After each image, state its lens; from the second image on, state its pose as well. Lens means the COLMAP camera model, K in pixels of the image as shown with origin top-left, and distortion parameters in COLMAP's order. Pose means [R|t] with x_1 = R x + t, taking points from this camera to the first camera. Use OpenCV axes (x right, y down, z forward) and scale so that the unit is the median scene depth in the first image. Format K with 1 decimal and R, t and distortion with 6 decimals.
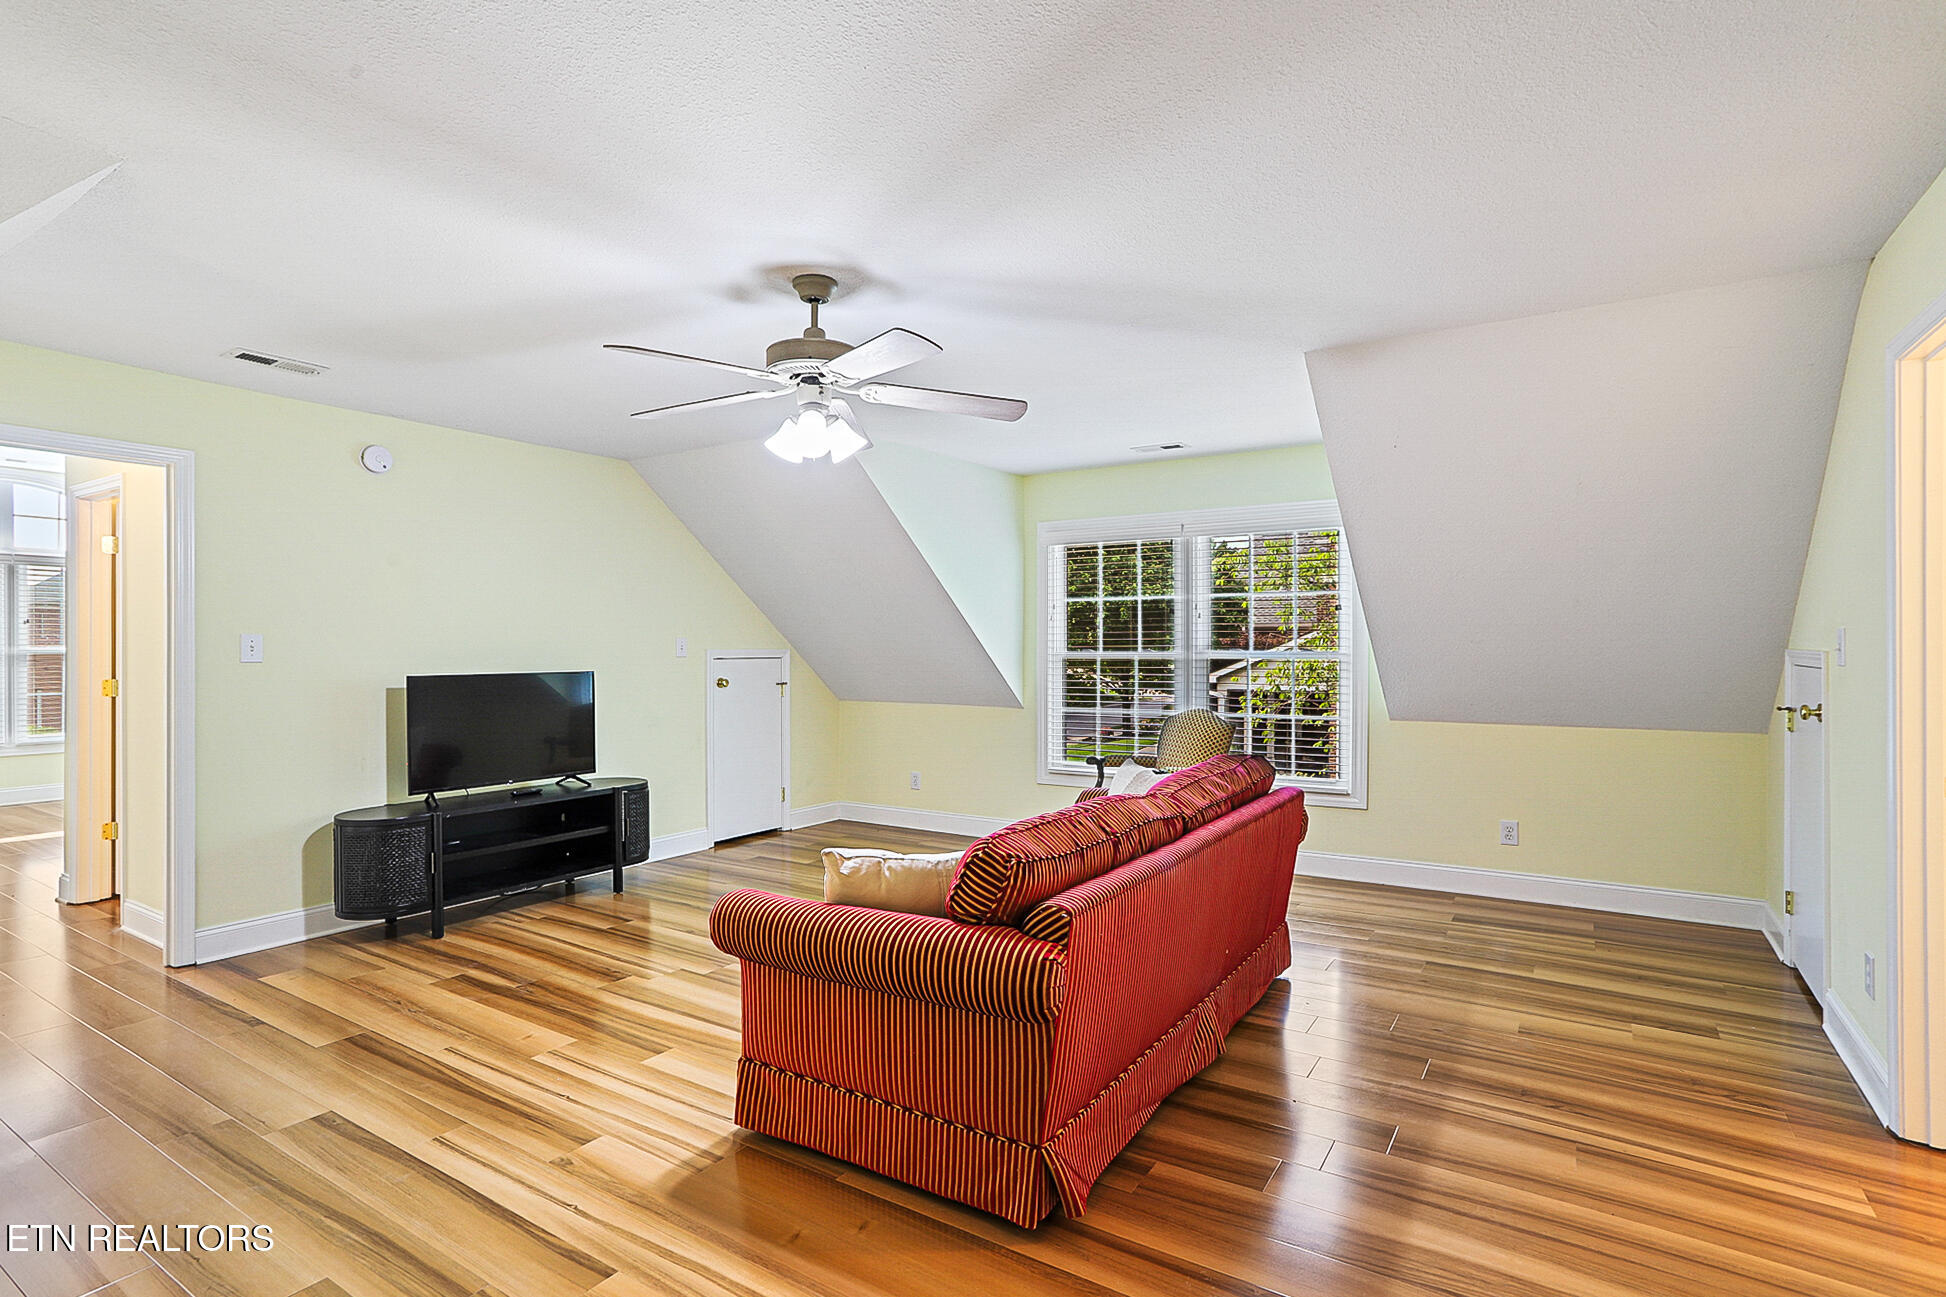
lens RADIAL K [[950.0, 0, 985.9], [0, 950.0, 642.5], [0, 0, 1]] dist [-0.031769, 0.024987]
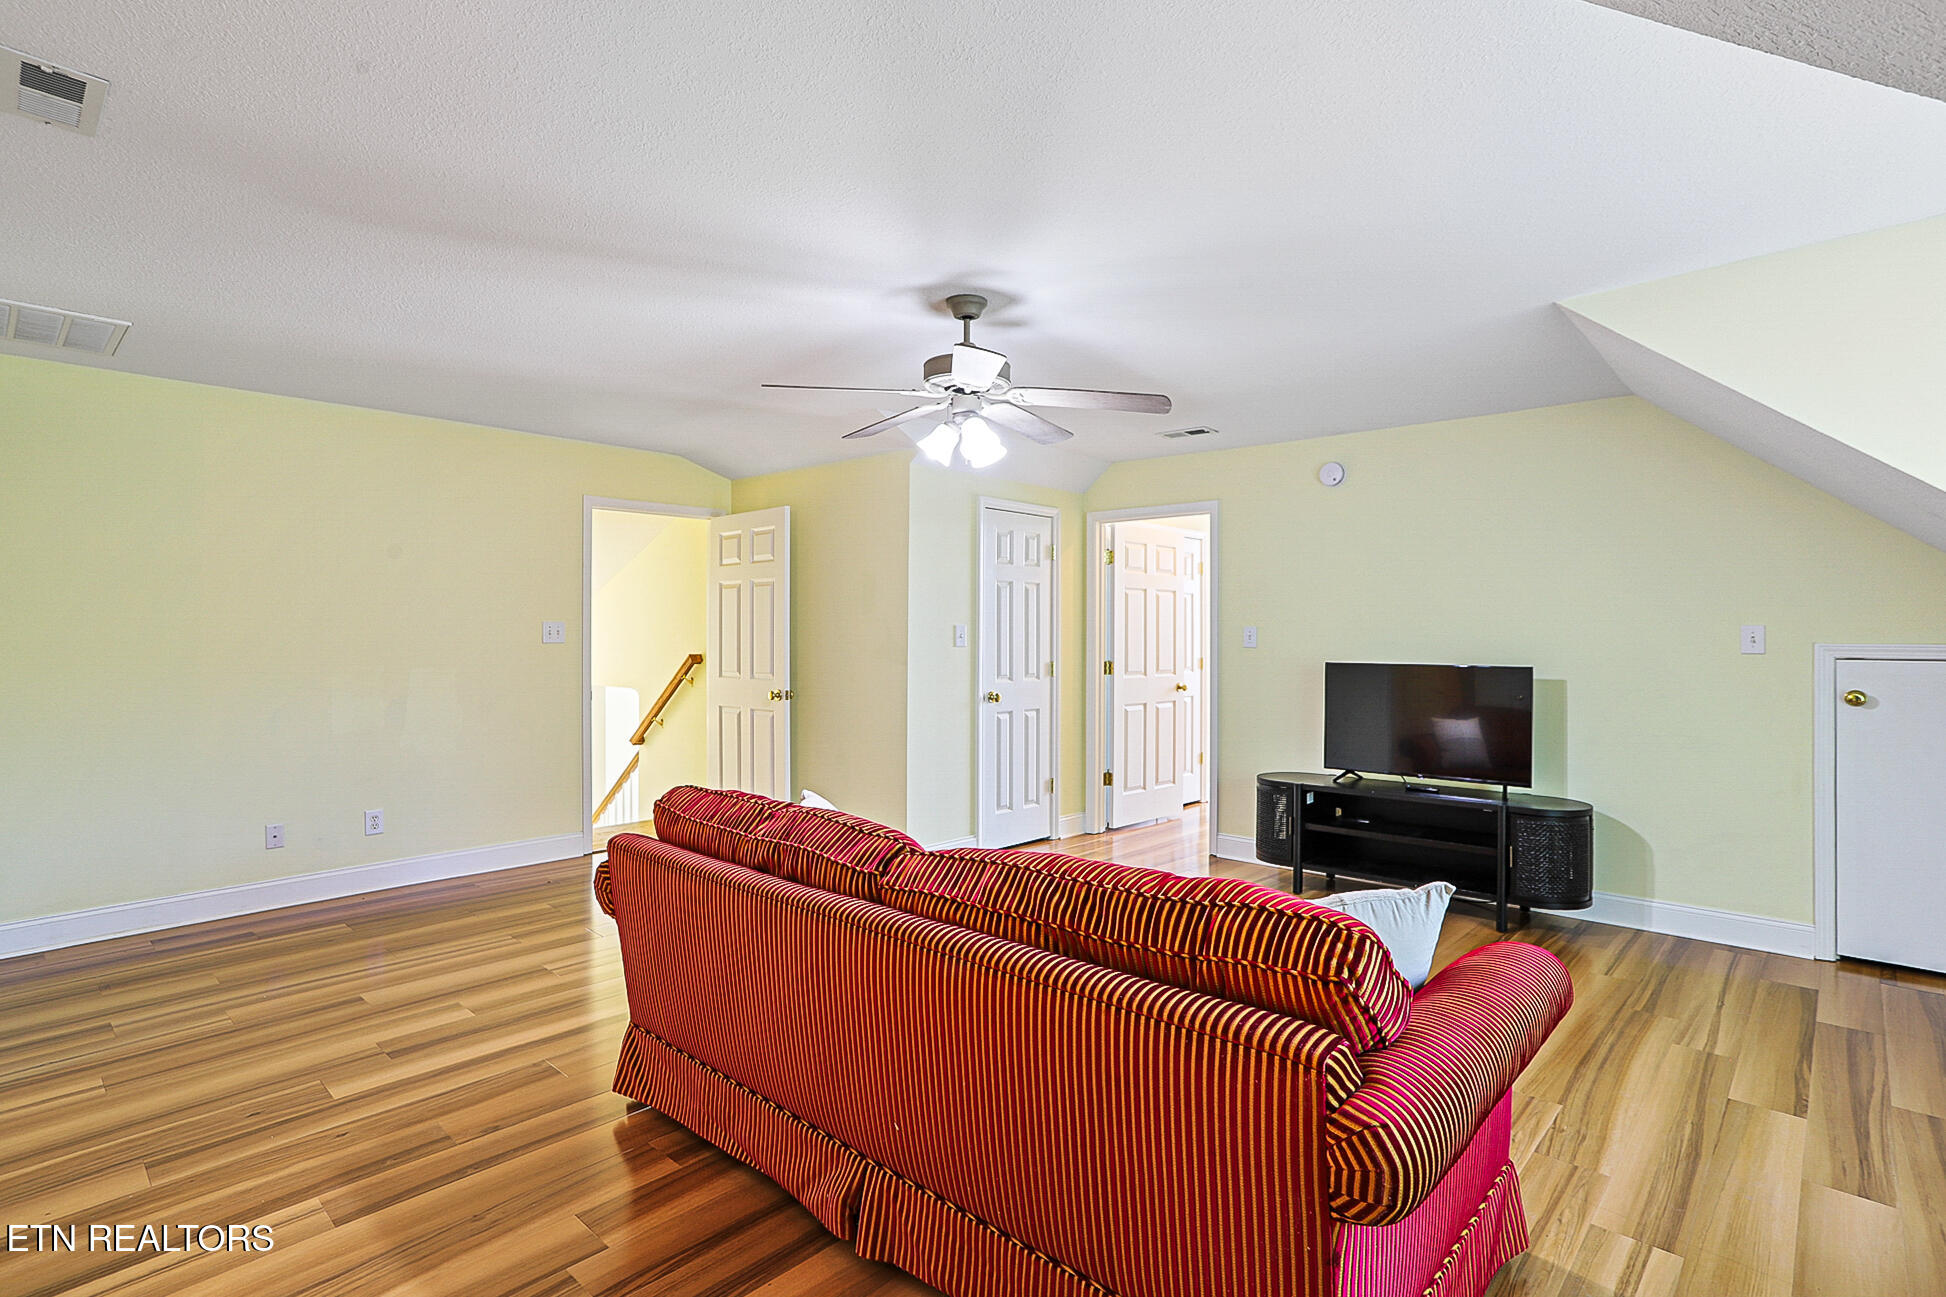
lens RADIAL K [[950.0, 0, 985.9], [0, 950.0, 642.5], [0, 0, 1]] dist [-0.031769, 0.024987]
pose [[-0.181234, 0.003214, -0.983435, 0.870996], [0.005945, 0.999980, 0.002172, 0.008246], [0.983422, -0.005452, -0.181250, 1.200529]]
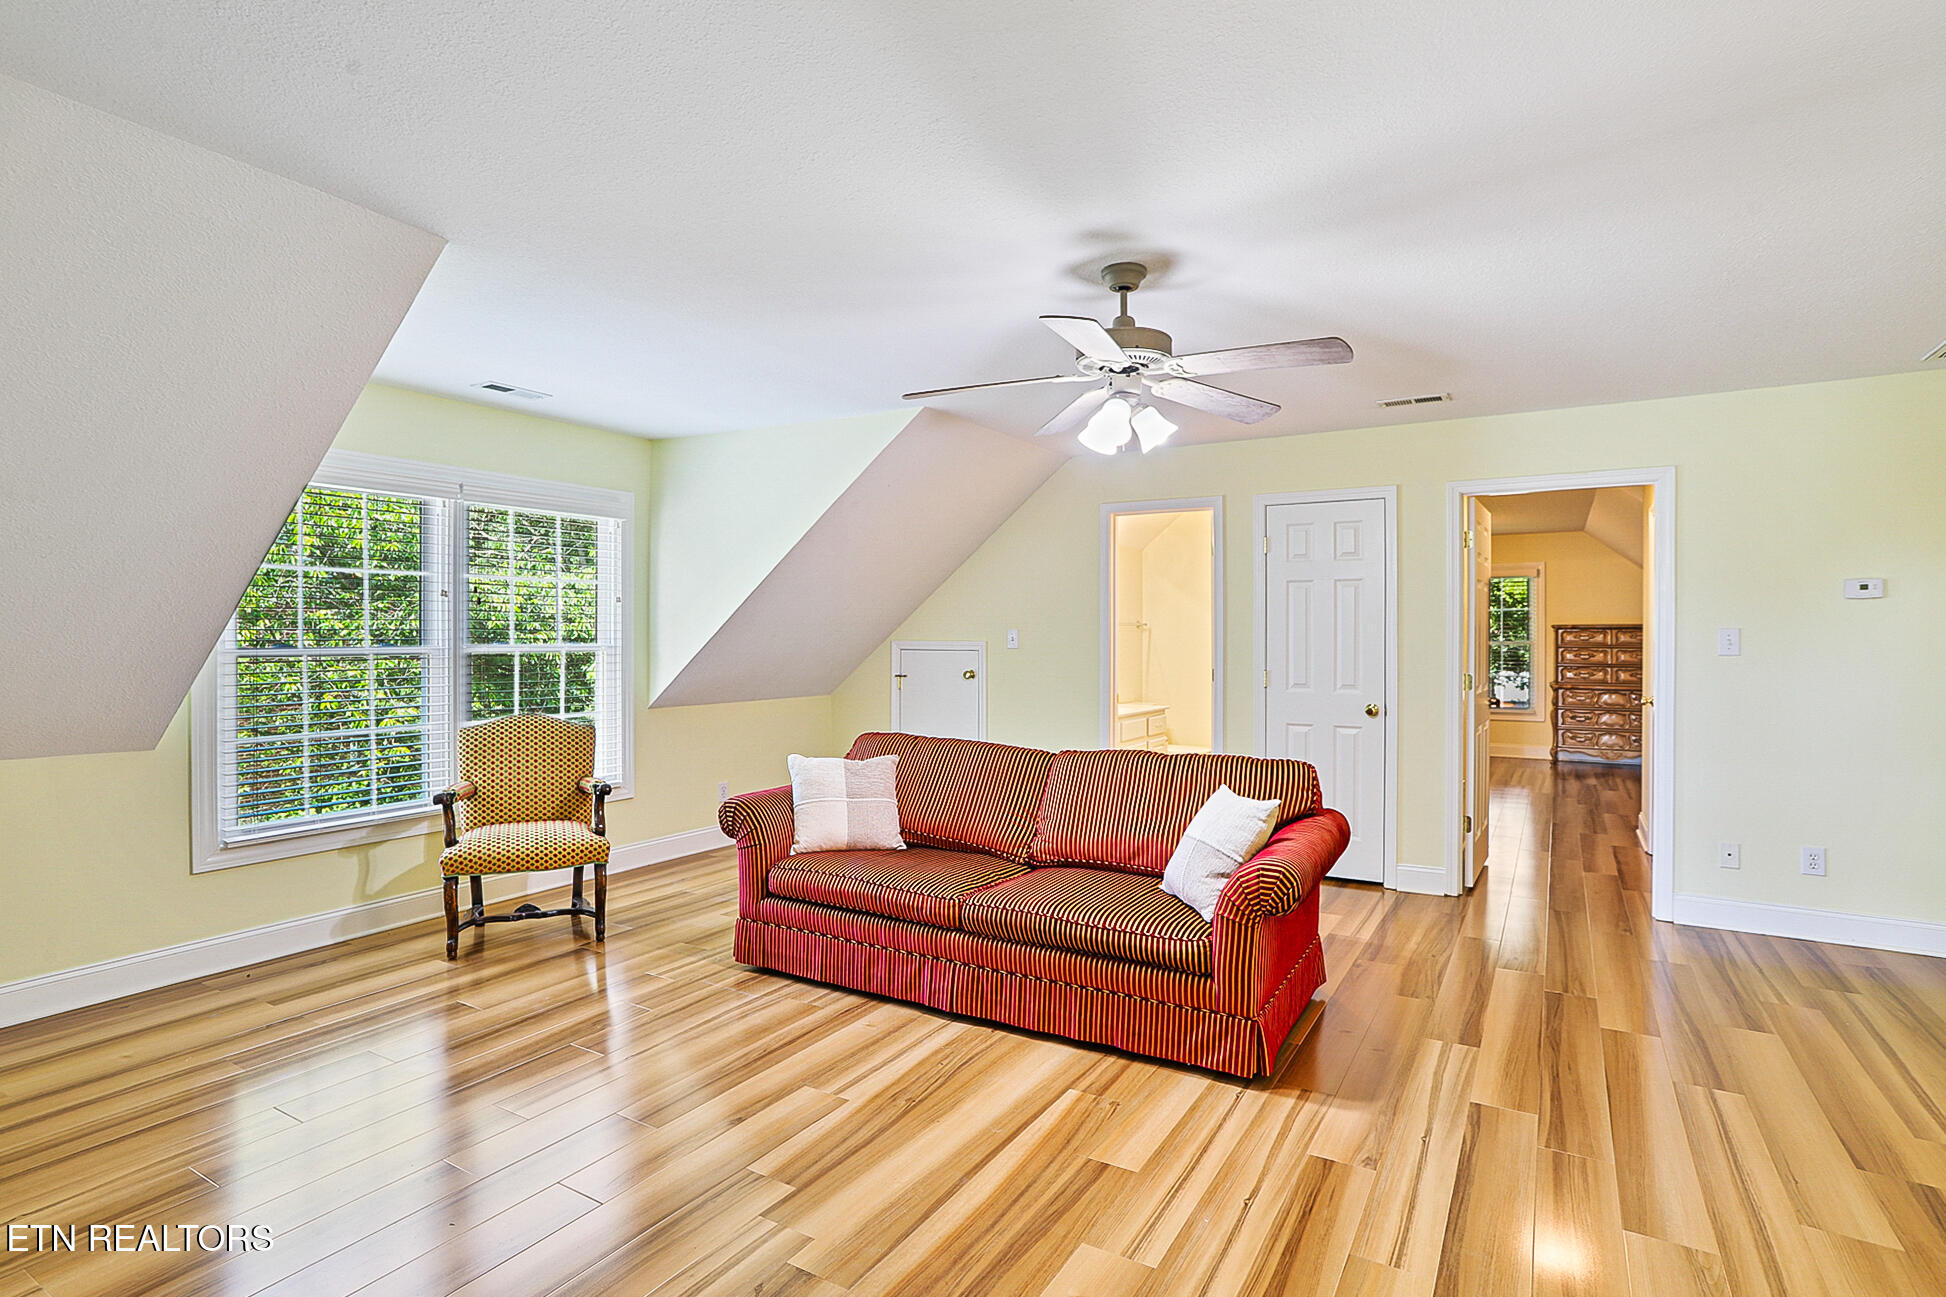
lens RADIAL K [[950.0, 0, 985.9], [0, 950.0, 642.5], [0, 0, 1]] dist [-0.031769, 0.024987]
pose [[-0.018497, -0.006284, 0.999809, -1.146569], [-0.009133, 0.999940, 0.006116, -0.000024], [-0.999787, -0.009018, -0.018553, 1.143660]]
